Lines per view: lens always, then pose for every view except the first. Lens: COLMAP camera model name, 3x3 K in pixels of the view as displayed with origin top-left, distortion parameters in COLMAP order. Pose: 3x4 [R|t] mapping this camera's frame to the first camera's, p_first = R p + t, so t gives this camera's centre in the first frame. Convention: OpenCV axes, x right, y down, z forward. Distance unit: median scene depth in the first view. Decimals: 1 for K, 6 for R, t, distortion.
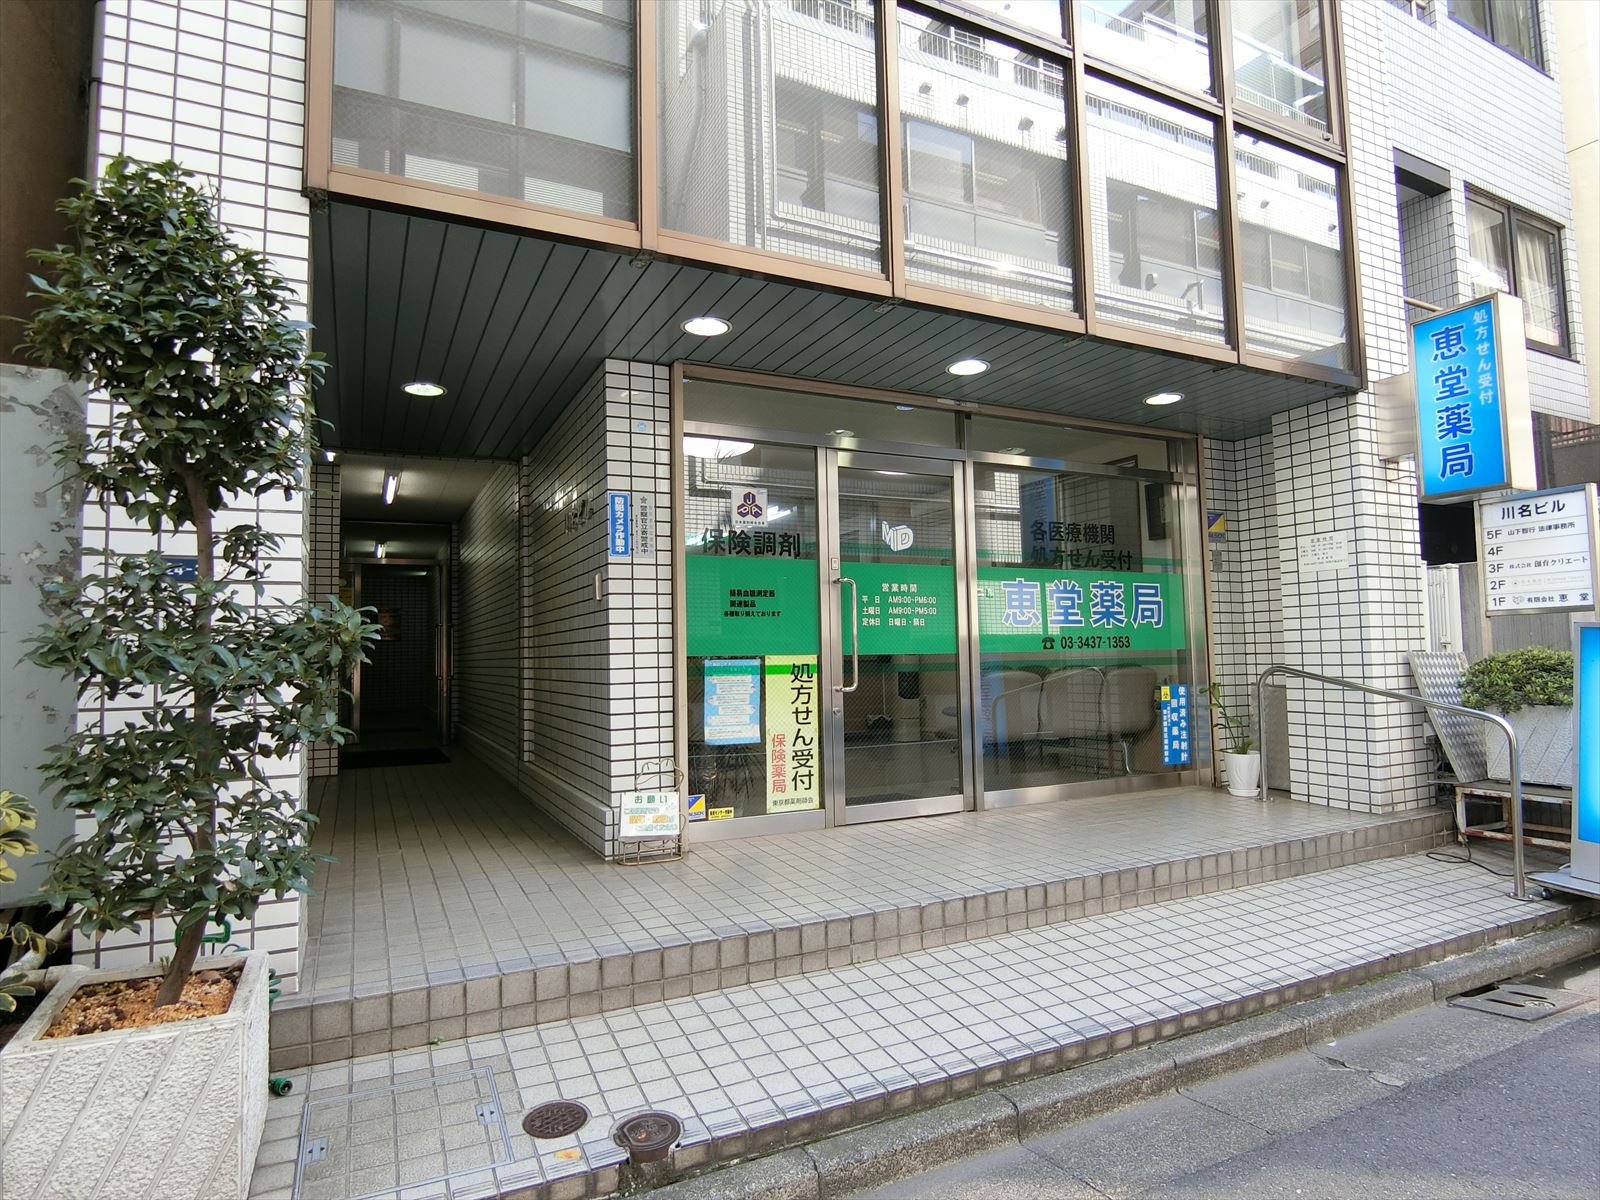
lens RADIAL K [[892.1, 0, 788.4], [0, 892.1, 604.8], [0, 0, 1]] dist [-0.024535, -0.002283]
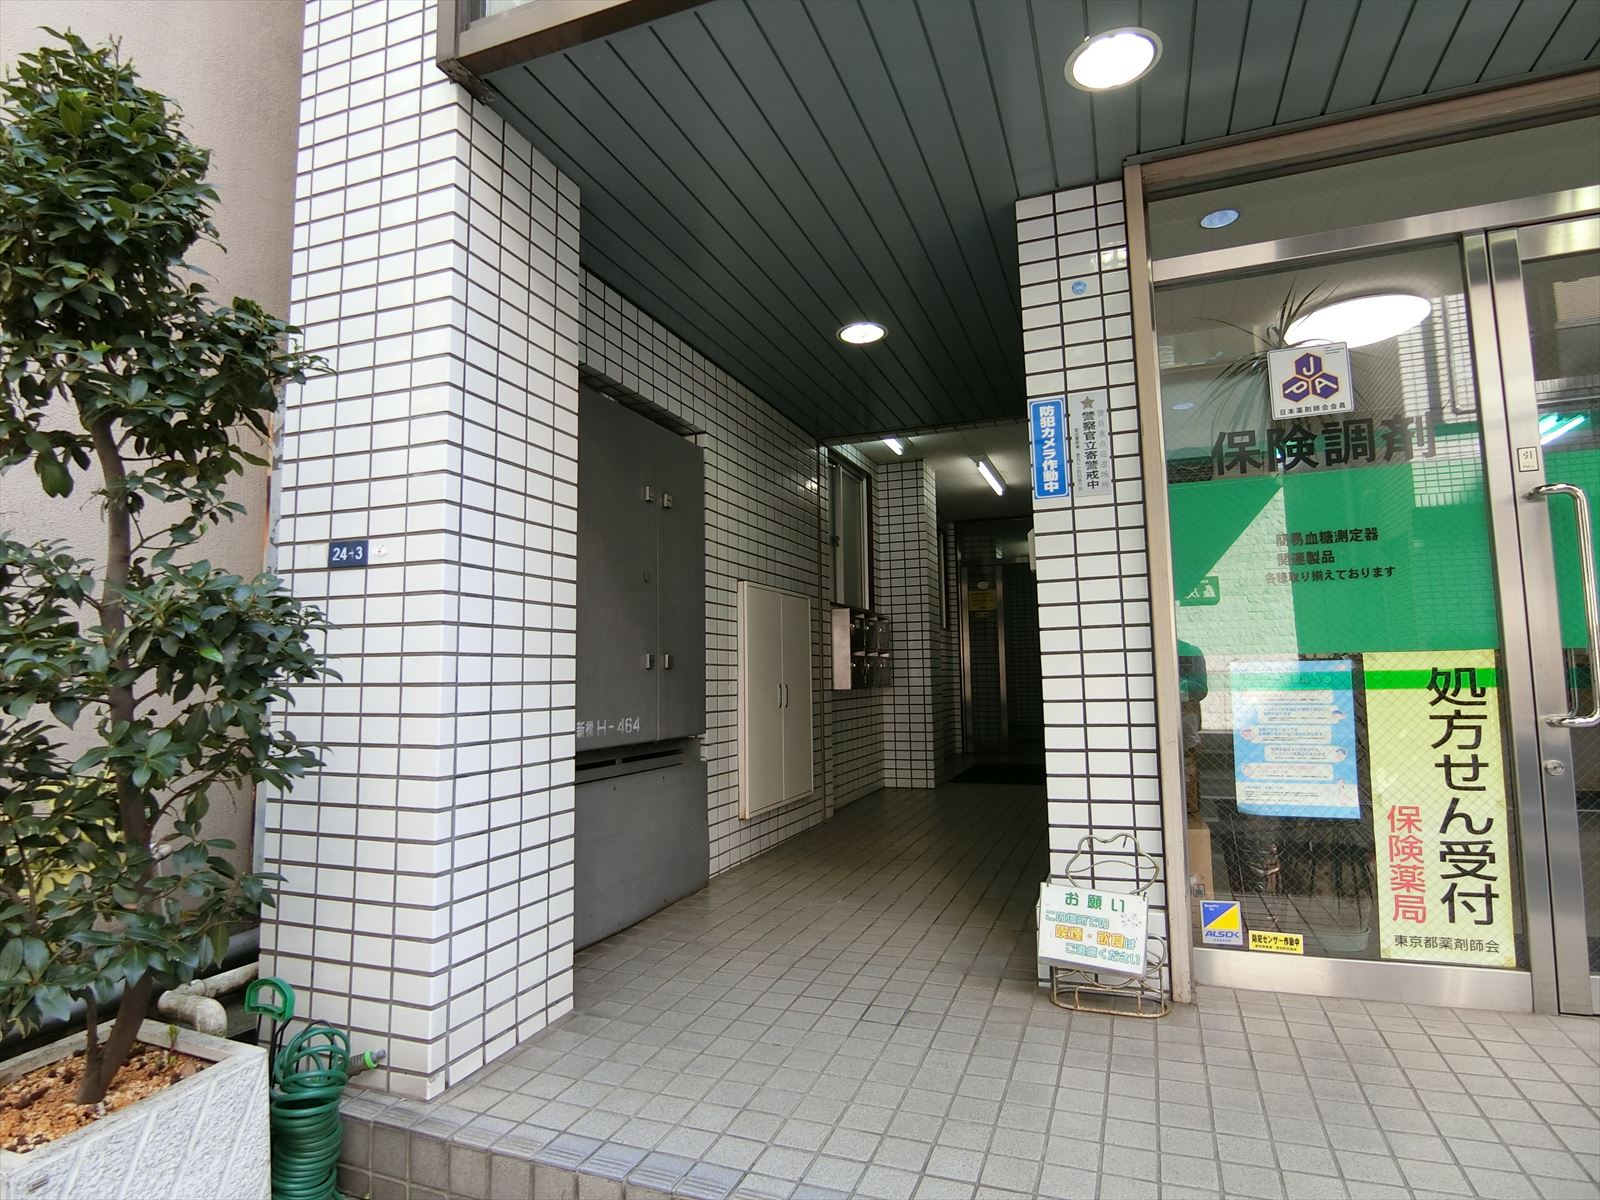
lens RADIAL K [[892.1, 0, 799.1], [0, 892.1, 597.3], [0, 0, 1]] dist [-0.024535, -0.002283]
pose [[0.678965, -0.064784, -0.731307, 0.132144], [0.047455, 0.997889, -0.044341, 0.031756], [0.732635, -0.004598, 0.680606, 0.404933]]
